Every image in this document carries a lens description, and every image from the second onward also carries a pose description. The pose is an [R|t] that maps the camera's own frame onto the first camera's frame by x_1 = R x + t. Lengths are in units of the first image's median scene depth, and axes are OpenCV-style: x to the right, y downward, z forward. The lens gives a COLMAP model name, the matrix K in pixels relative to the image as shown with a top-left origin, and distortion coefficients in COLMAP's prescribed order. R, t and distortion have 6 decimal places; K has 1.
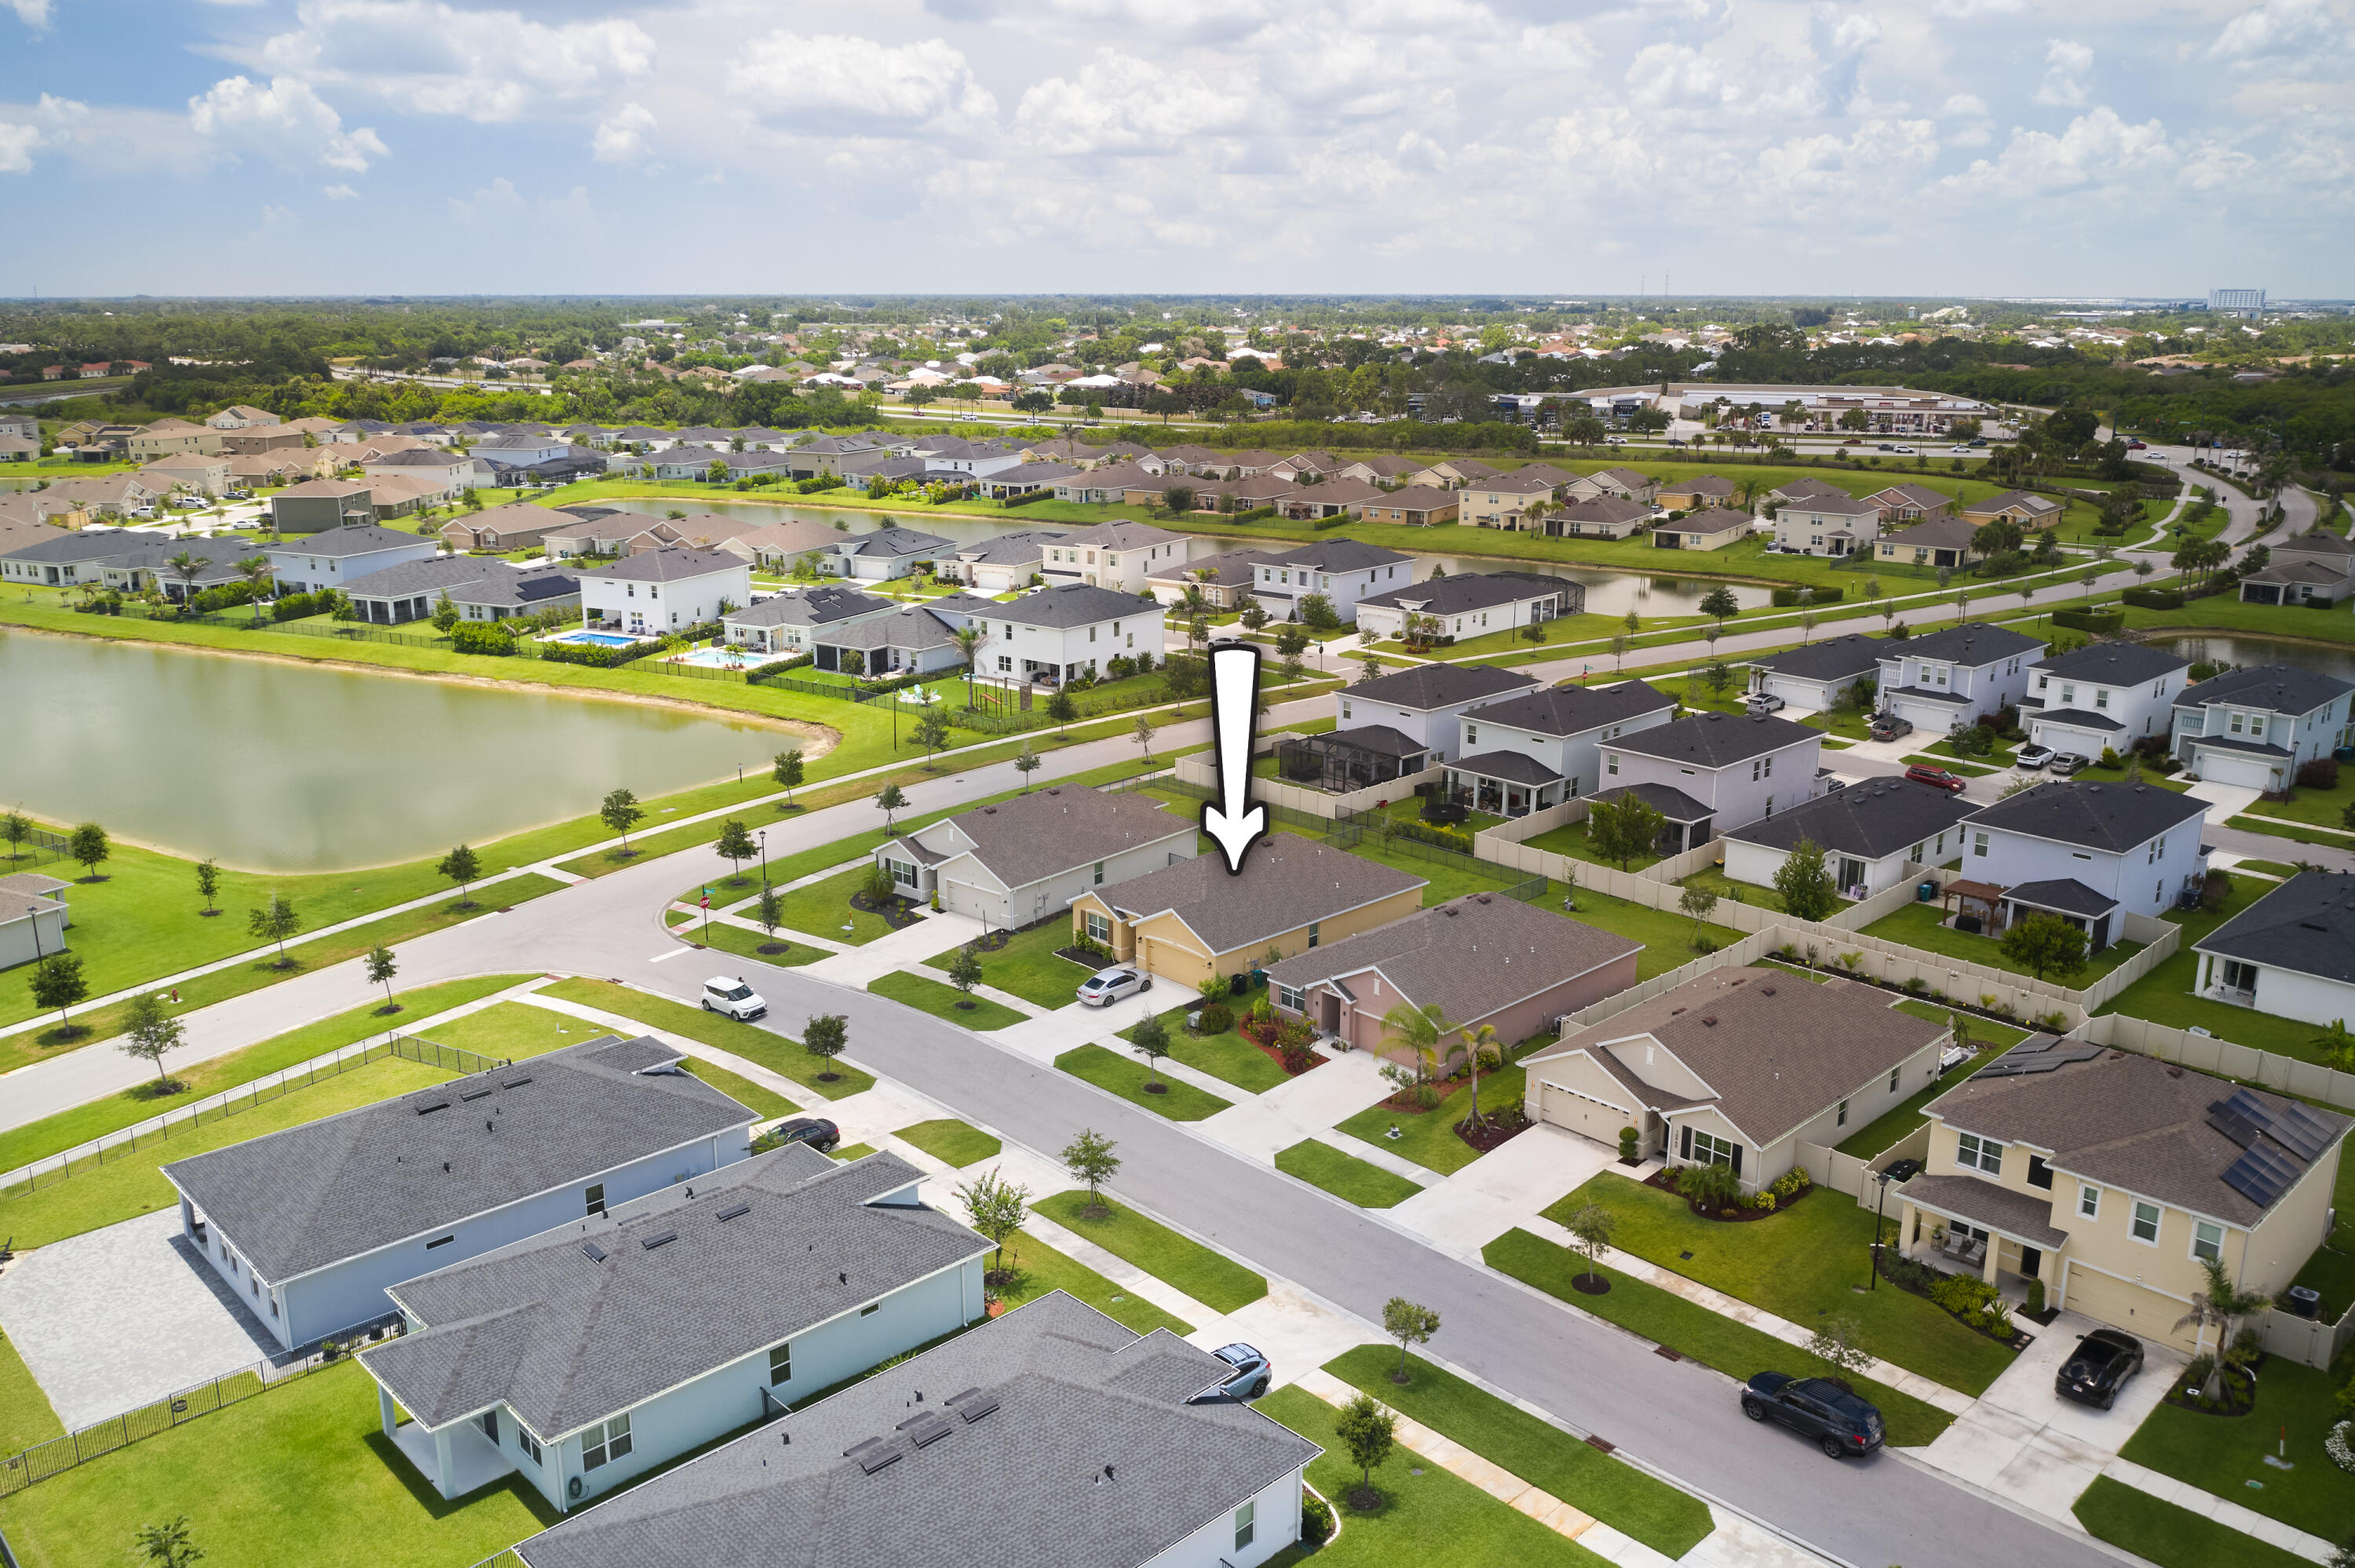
lens RADIAL K [[1846.0, 0, 1182.8], [0, 1846.0, 813.5], [0, 0, 1]] dist [-0.008554, 0.001730]
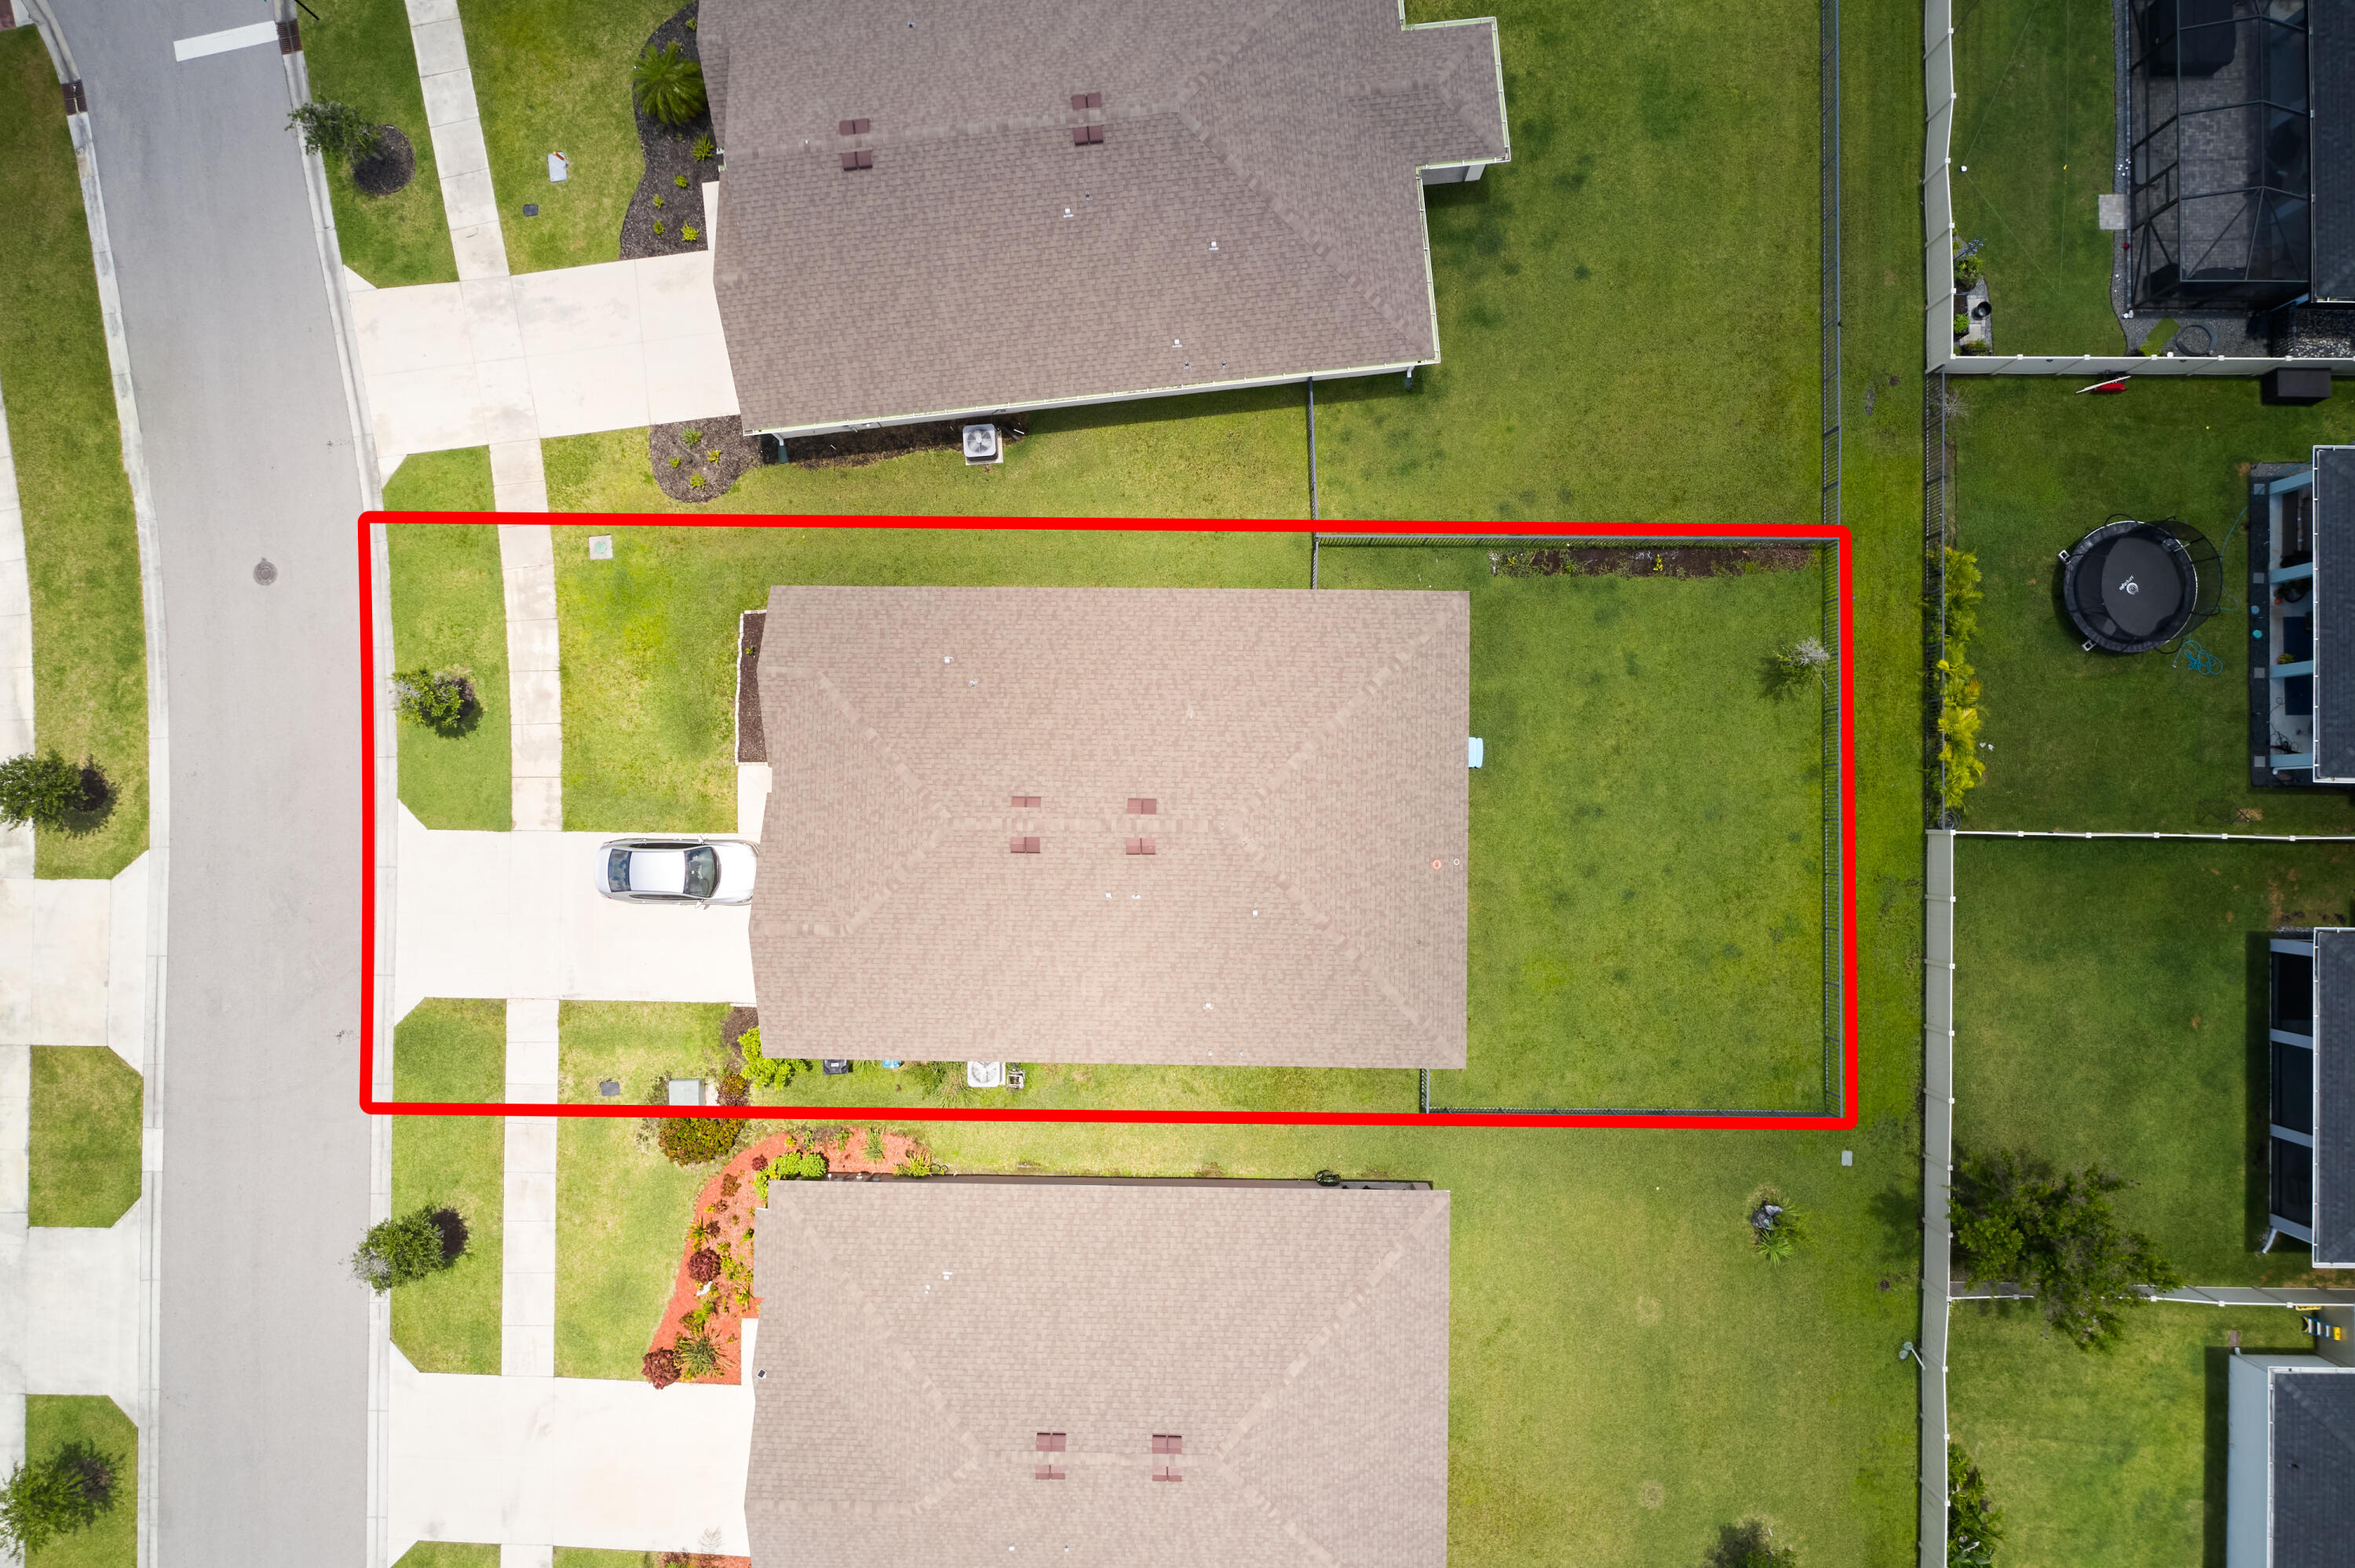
lens RADIAL K [[1835.9, 0, 1177.5], [0, 1835.9, 784.0], [0, 0, 1]] dist [-0.018236, -0.004681]
pose [[0.711189, 0.702790, -0.017228, 0.047690], [-0.193946, 0.219701, 0.956094, -0.386763], [0.675719, -0.676622, 0.292552, 0.892289]]
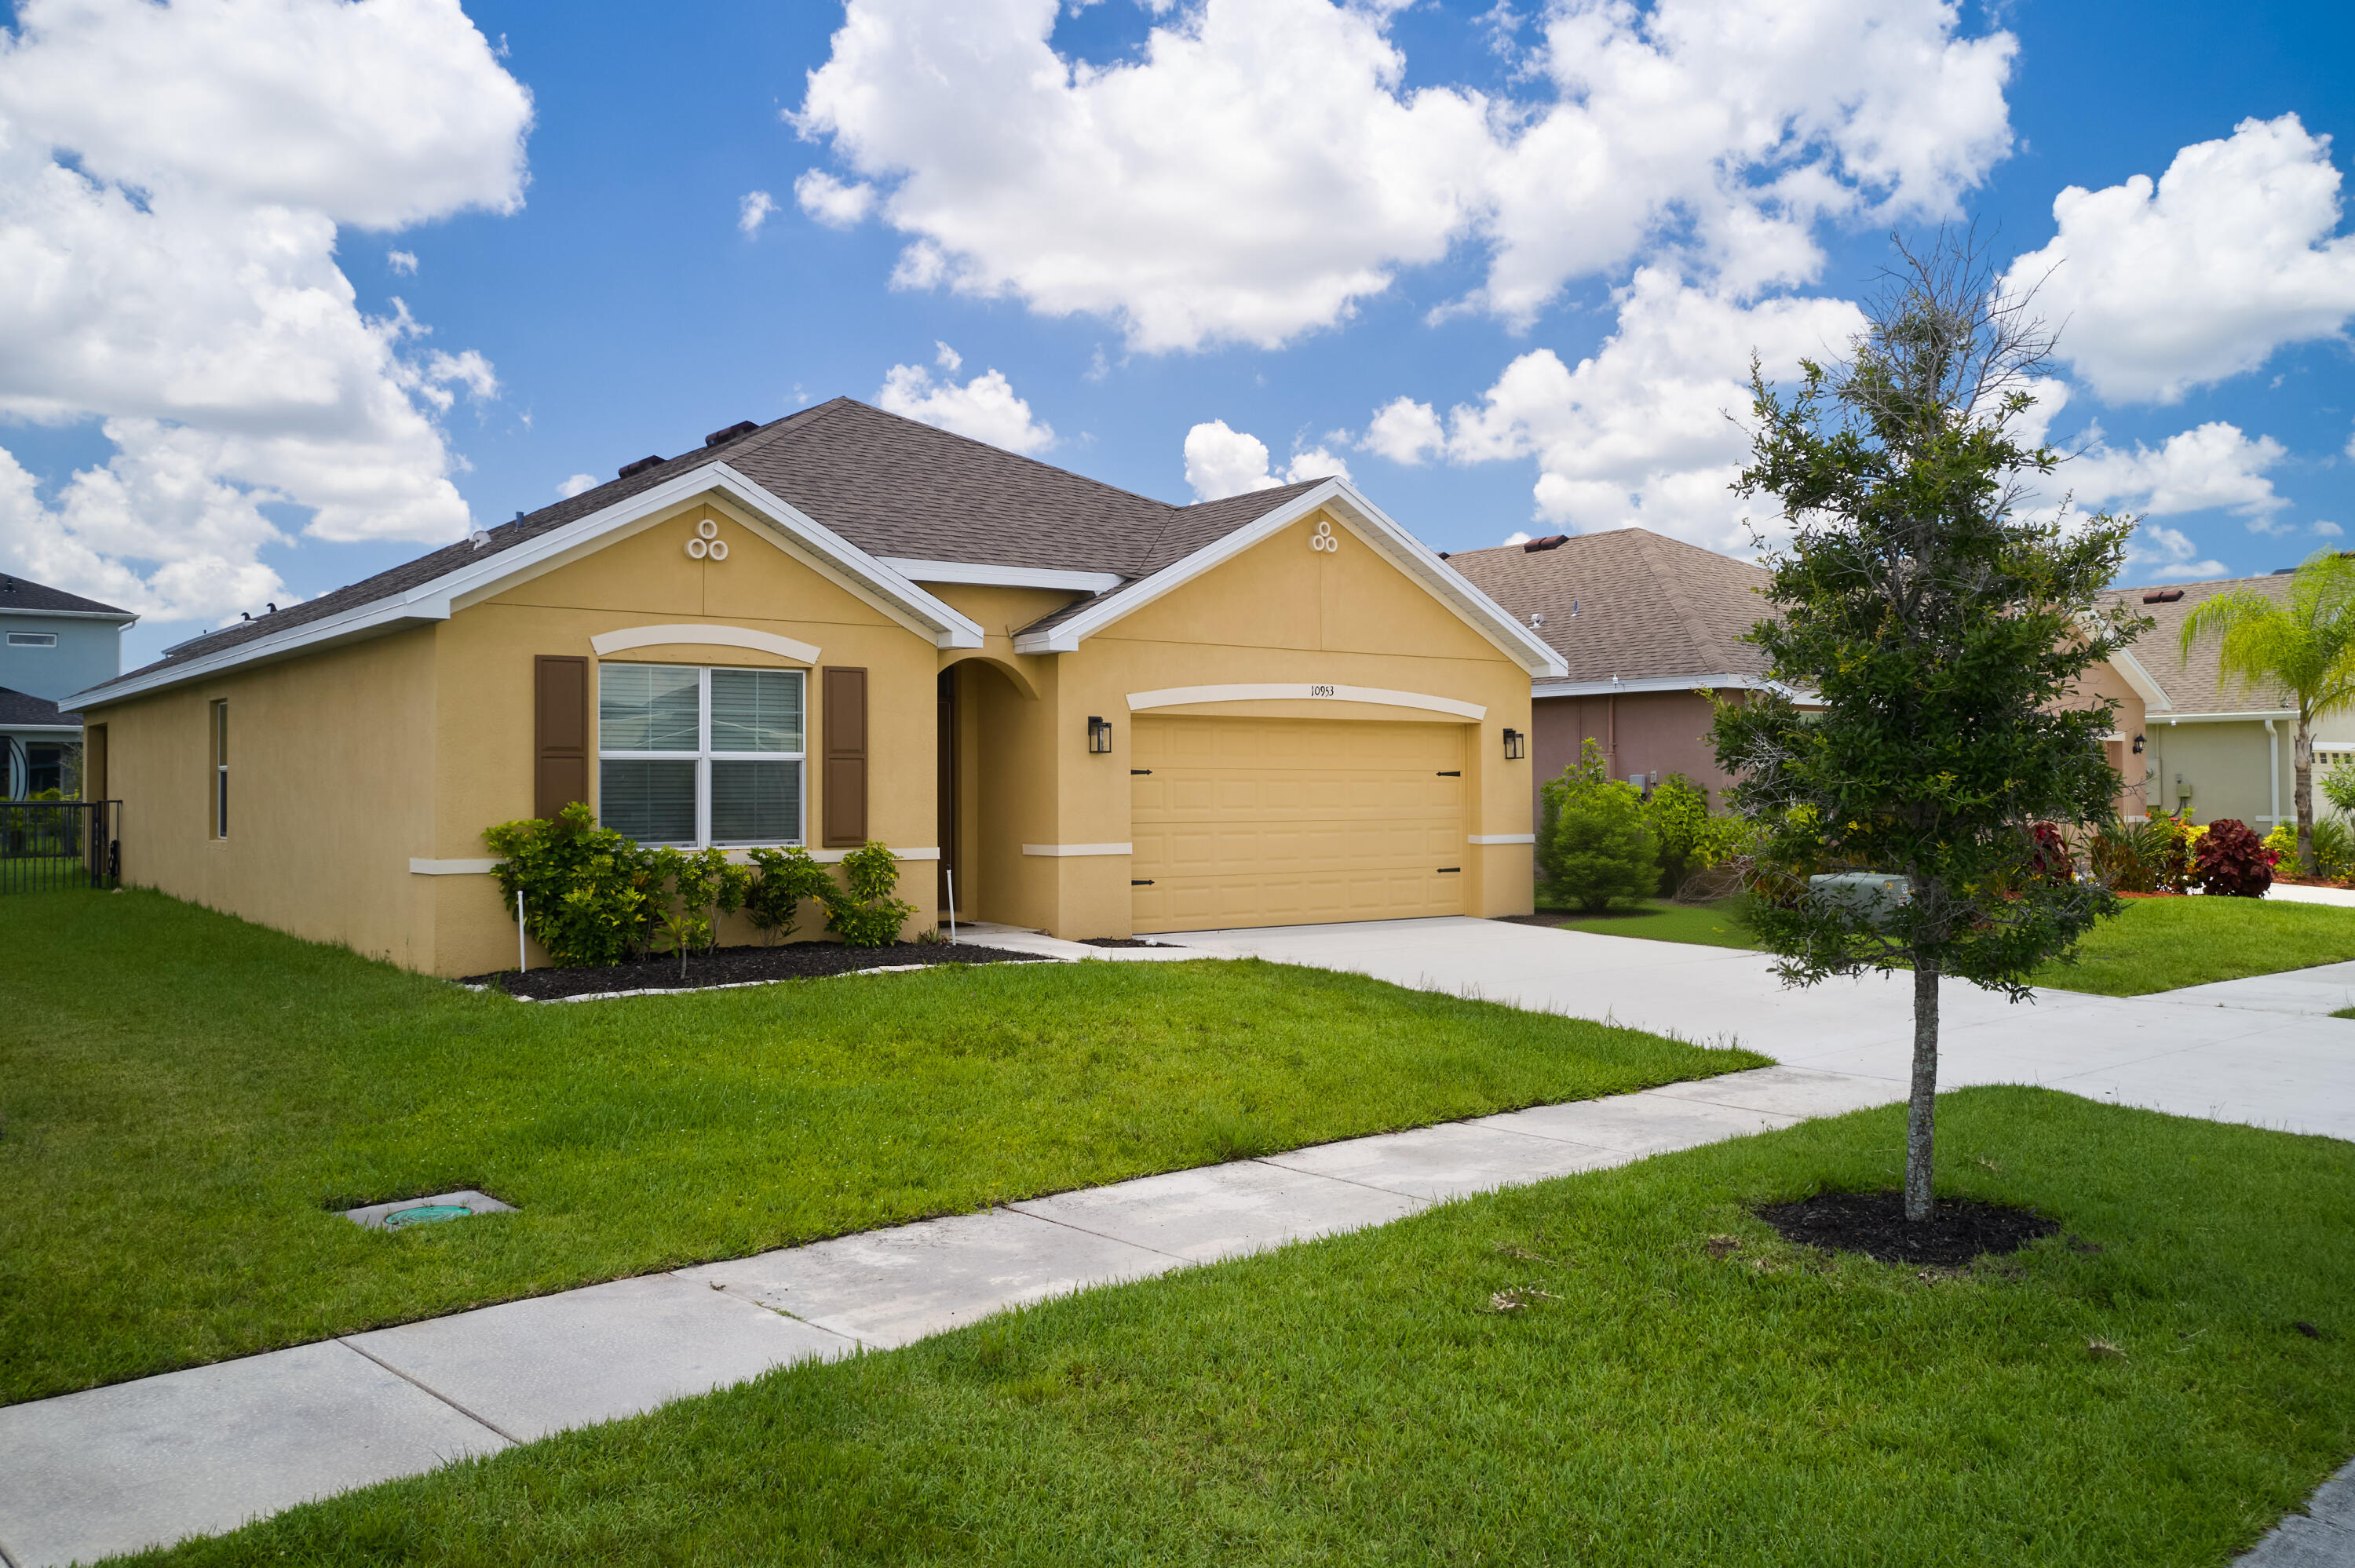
lens RADIAL K [[1863.0, 0, 1177.5], [0, 1863.0, 784.0], [0, 0, 1]] dist [-0.032536, 0.001912]
pose [[0.114838, 0.001777, 0.993383, -0.175268], [0.276425, 0.960445, -0.033674, 0.076068], [-0.954150, 0.278463, 0.109805, 0.931074]]
